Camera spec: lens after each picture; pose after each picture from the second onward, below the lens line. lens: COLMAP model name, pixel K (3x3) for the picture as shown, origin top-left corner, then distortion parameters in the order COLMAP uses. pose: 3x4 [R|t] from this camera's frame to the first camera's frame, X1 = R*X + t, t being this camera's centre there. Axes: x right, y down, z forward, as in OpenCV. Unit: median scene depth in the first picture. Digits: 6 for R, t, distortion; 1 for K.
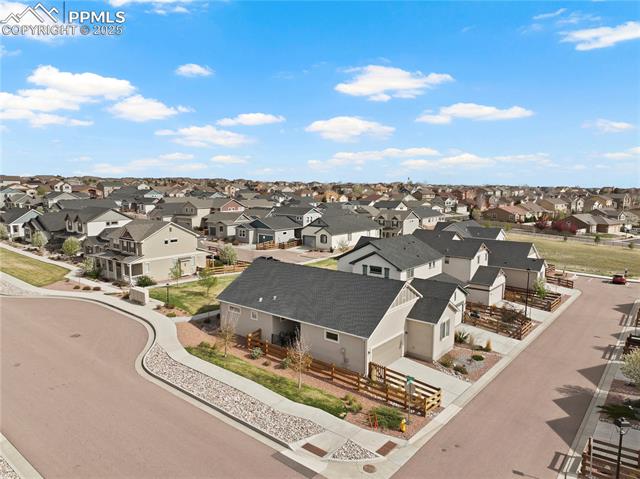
lens RADIAL K [[448.3, 0, 320.8], [0, 448.3, 241.0], [0, 0, 1]] dist [-0.003972, 0.013626]
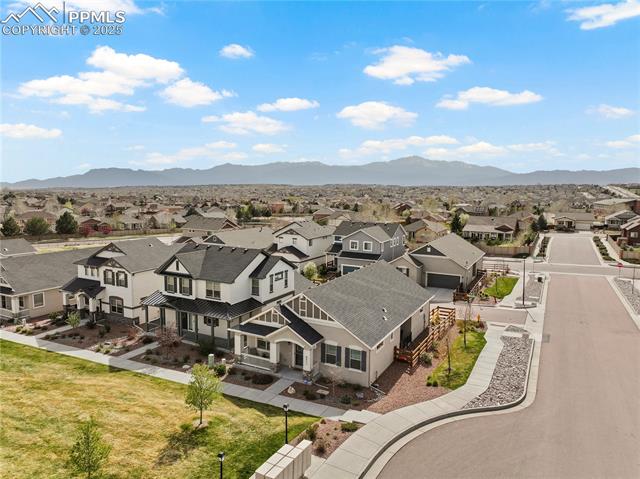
lens RADIAL K [[448.3, 0, 320.8], [0, 448.3, 239.4], [0, 0, 1]] dist [-0.003972, 0.013626]
pose [[-0.186712, -0.121271, 0.974901, -0.916814], [0.116948, 0.982552, 0.144621, -0.157751], [-0.975429, 0.141015, -0.169272, 1.202305]]
